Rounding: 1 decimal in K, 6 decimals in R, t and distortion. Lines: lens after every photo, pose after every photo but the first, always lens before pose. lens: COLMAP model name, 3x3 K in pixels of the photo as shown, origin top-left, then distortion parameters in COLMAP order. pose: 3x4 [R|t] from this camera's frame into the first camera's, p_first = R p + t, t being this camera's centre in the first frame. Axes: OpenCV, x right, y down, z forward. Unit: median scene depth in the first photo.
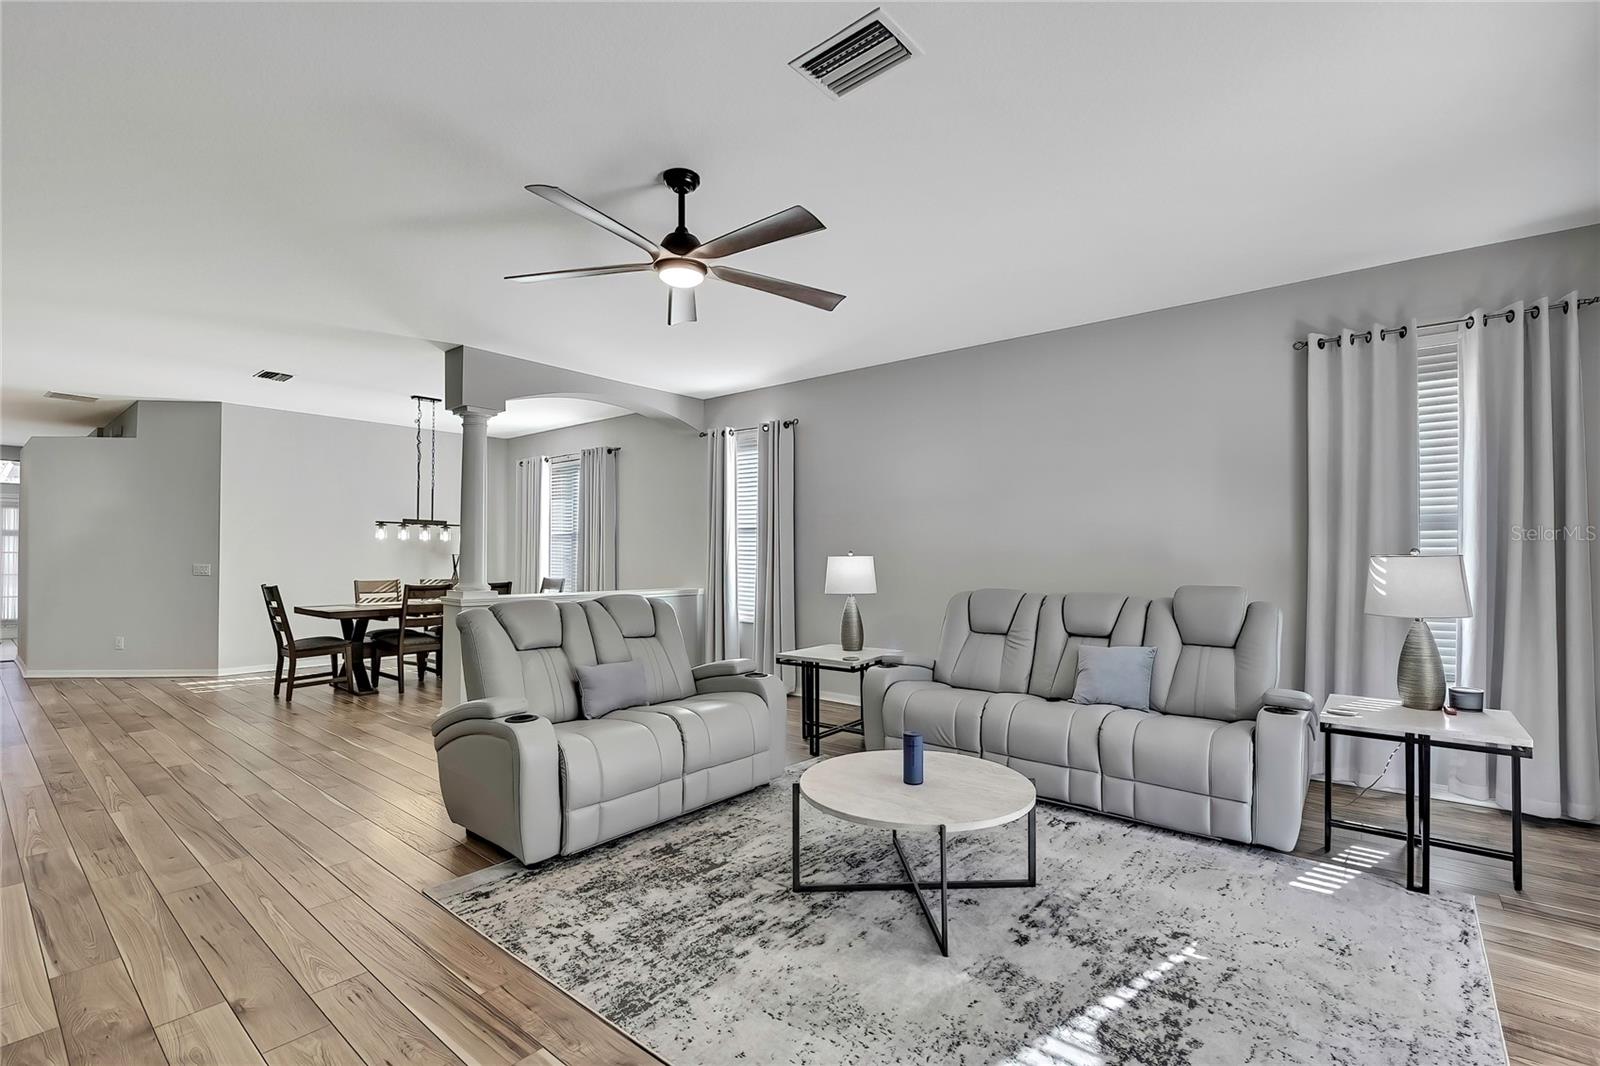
lens RADIAL K [[703.2, 0, 807.0], [0, 703.2, 553.5], [0, 0, 1]] dist [-0.015007, -0.000266]
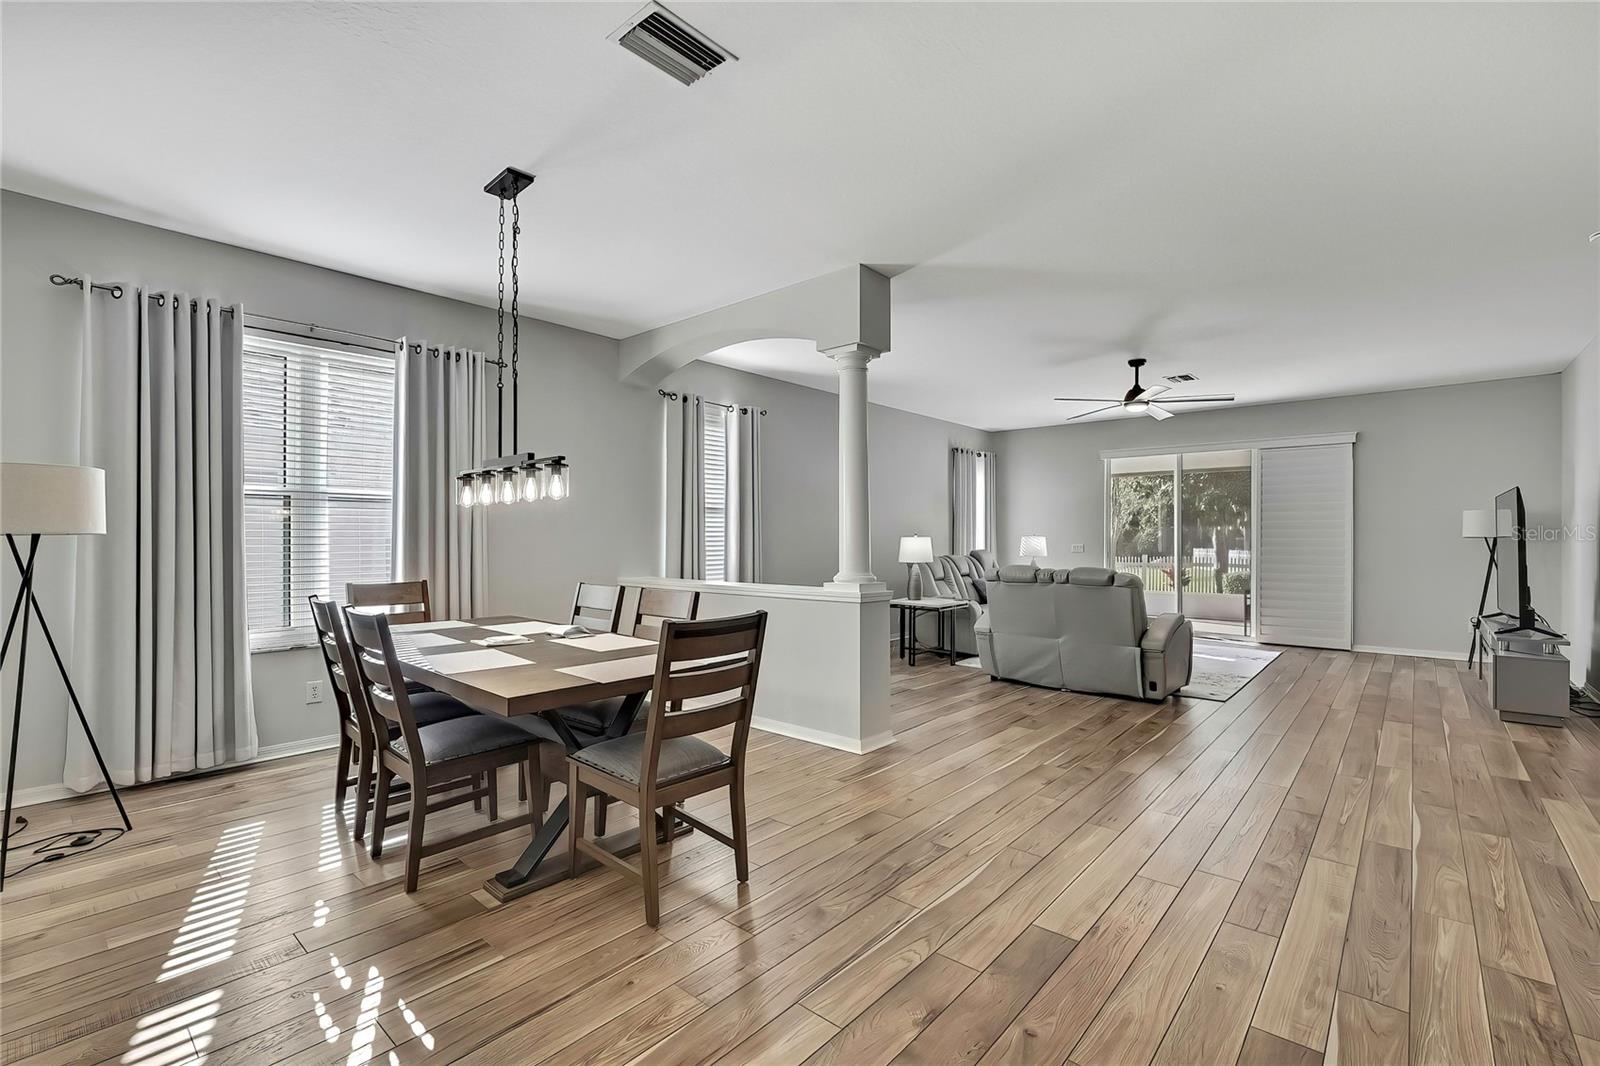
lens RADIAL K [[720.5, 0, 800.7], [0, 720.5, 540.5], [0, 0, 1]] dist [-0.012851, -0.000079]
pose [[0.036408, -0.007403, 0.999310, -2.223933], [-0.004885, 0.999959, 0.007586, 0.000135], [-0.999325, -0.005158, 0.036371, 1.789492]]
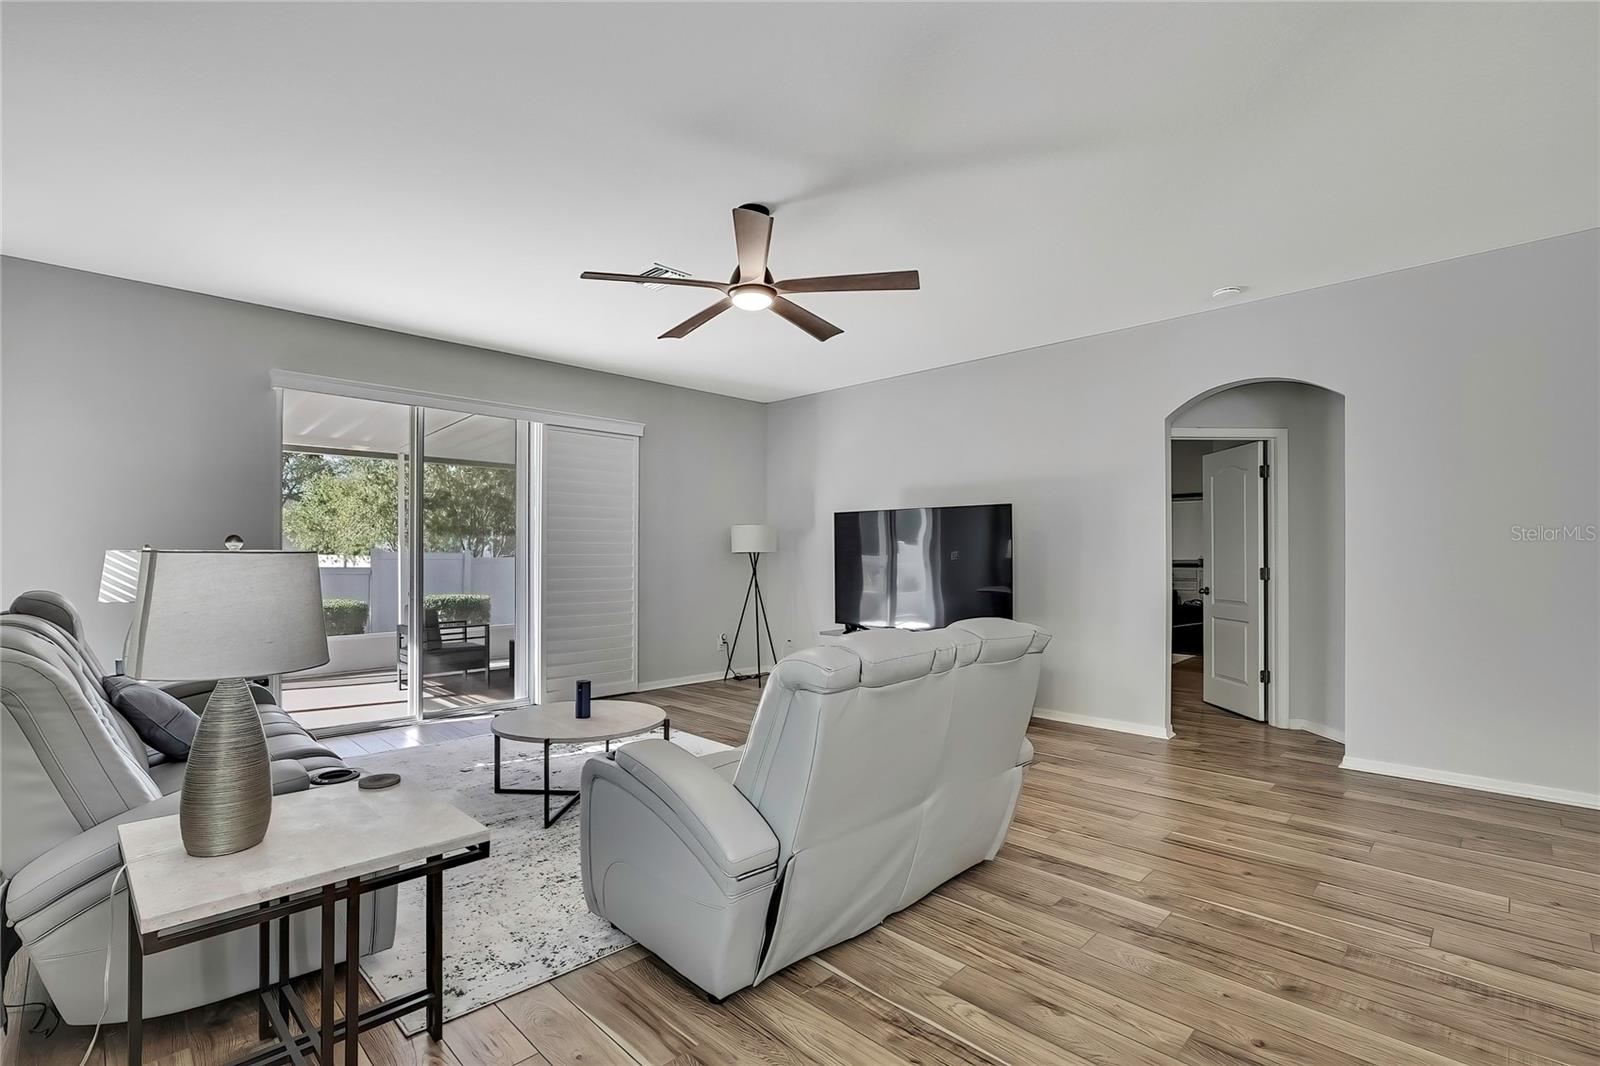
lens RADIAL K [[719.8, 0, 802.3], [0, 719.8, 552.5], [0, 0, 1]] dist [-0.003952, -0.000234]
pose [[-0.995021, -0.001710, 0.099655, -0.343554], [-0.002221, 0.999985, -0.005016, 0.007730], [-0.099645, -0.005212, -0.995009, 1.951554]]
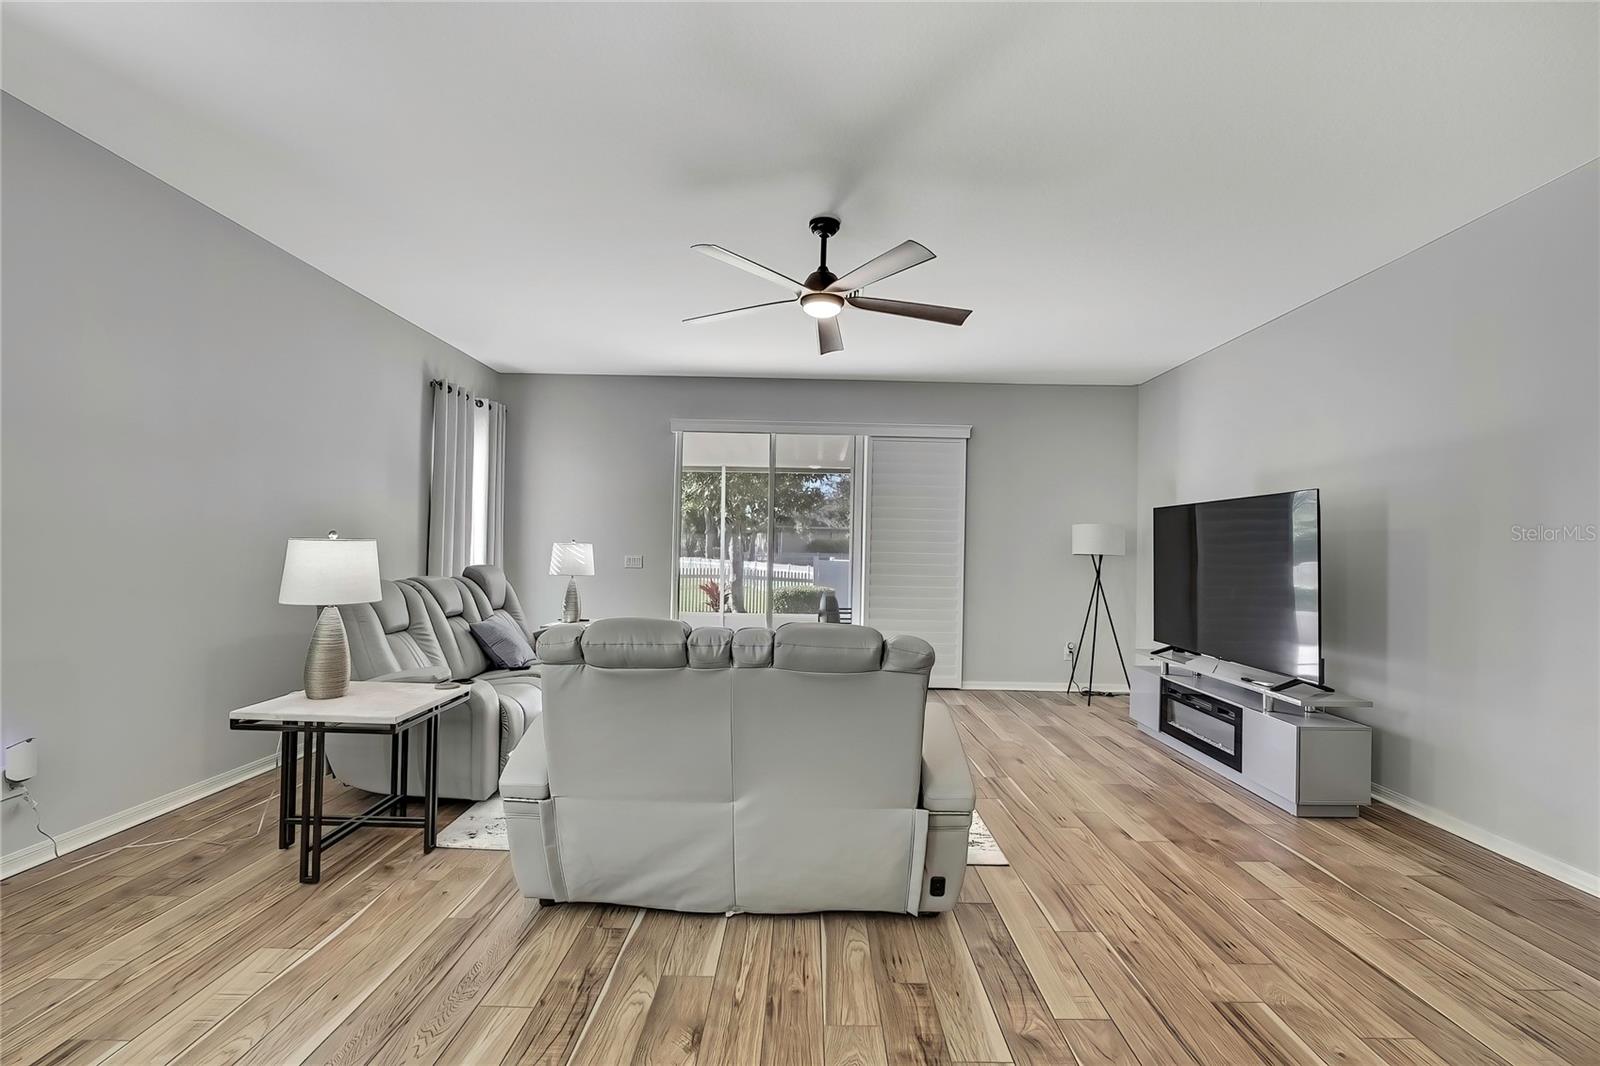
lens RADIAL K [[711.1, 0, 817.6], [0, 711.1, 539.7], [0, 0, 1]] dist [-0.014356, -0.000109]
pose [[-0.634272, -0.004861, 0.773094, -0.997462], [-0.025395, 0.999572, -0.014550, 0.003148], [-0.772692, -0.028861, -0.634124, 1.599749]]
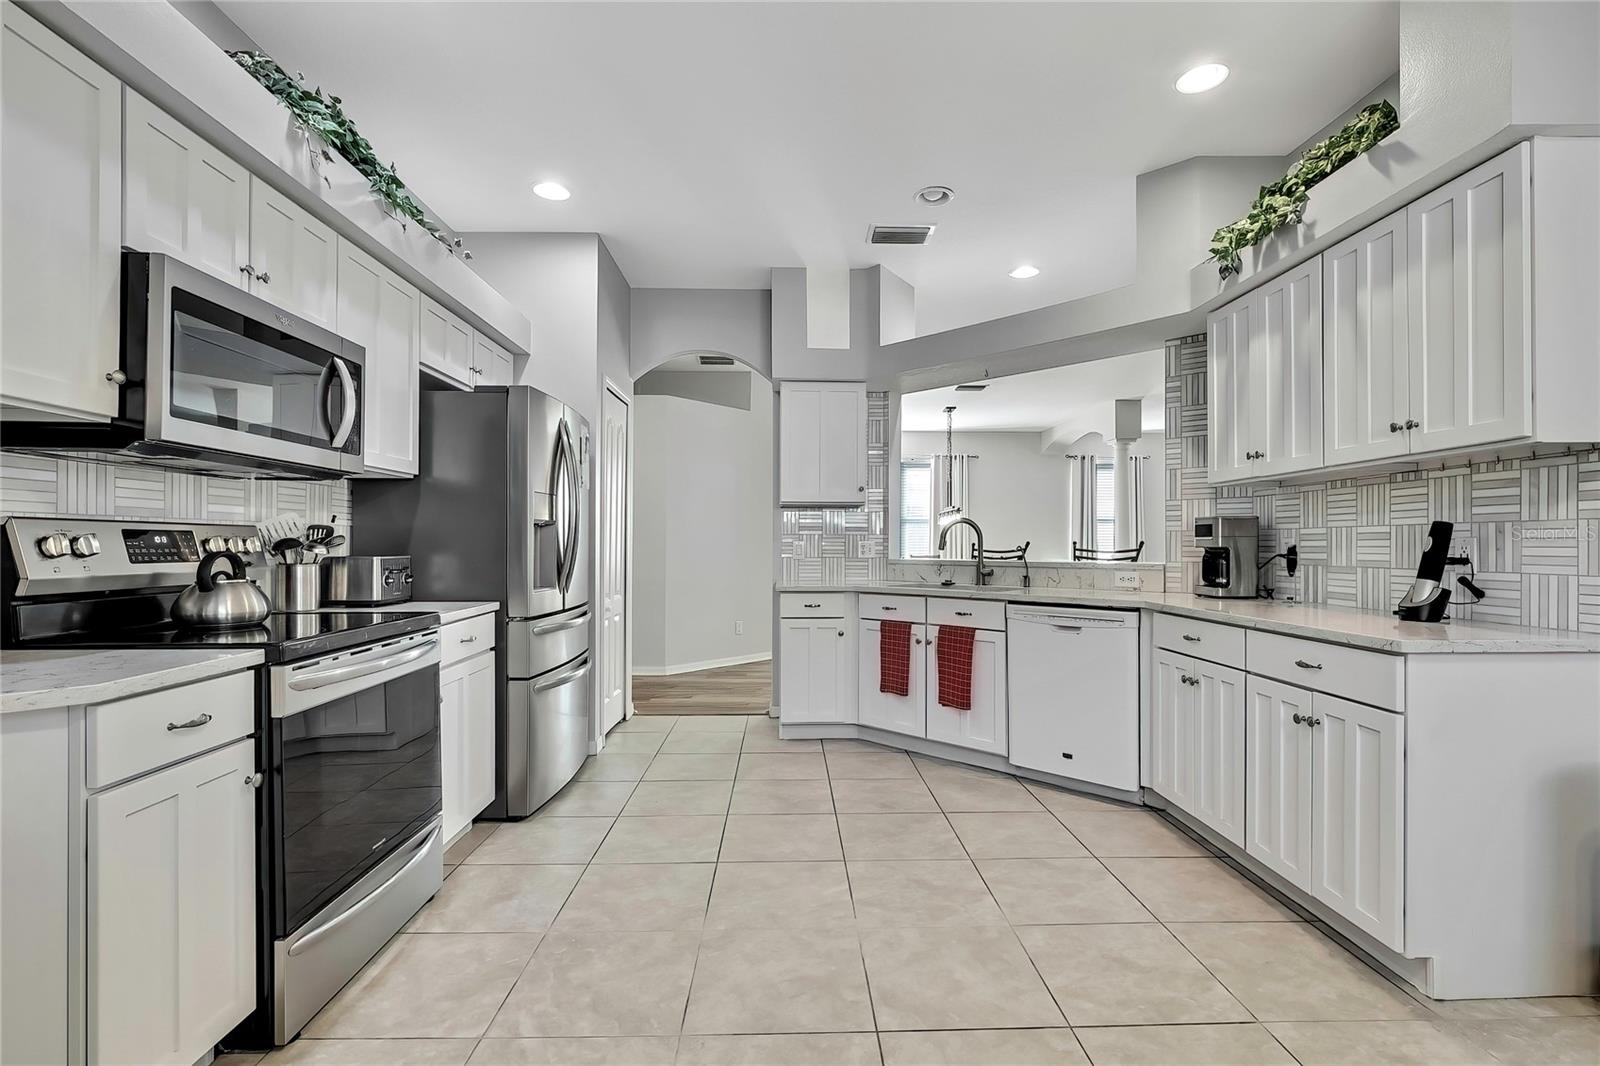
lens RADIAL K [[730.7, 0, 795.6], [0, 730.7, 540.9], [0, 0, 1]] dist [0.002413, 0.000506]
pose [[0.756386, -0.000565, 0.654125, -3.578505], [0.000185, 1.000000, 0.000651, 0.024517], [-0.654125, -0.000371, 0.756386, 0.449371]]
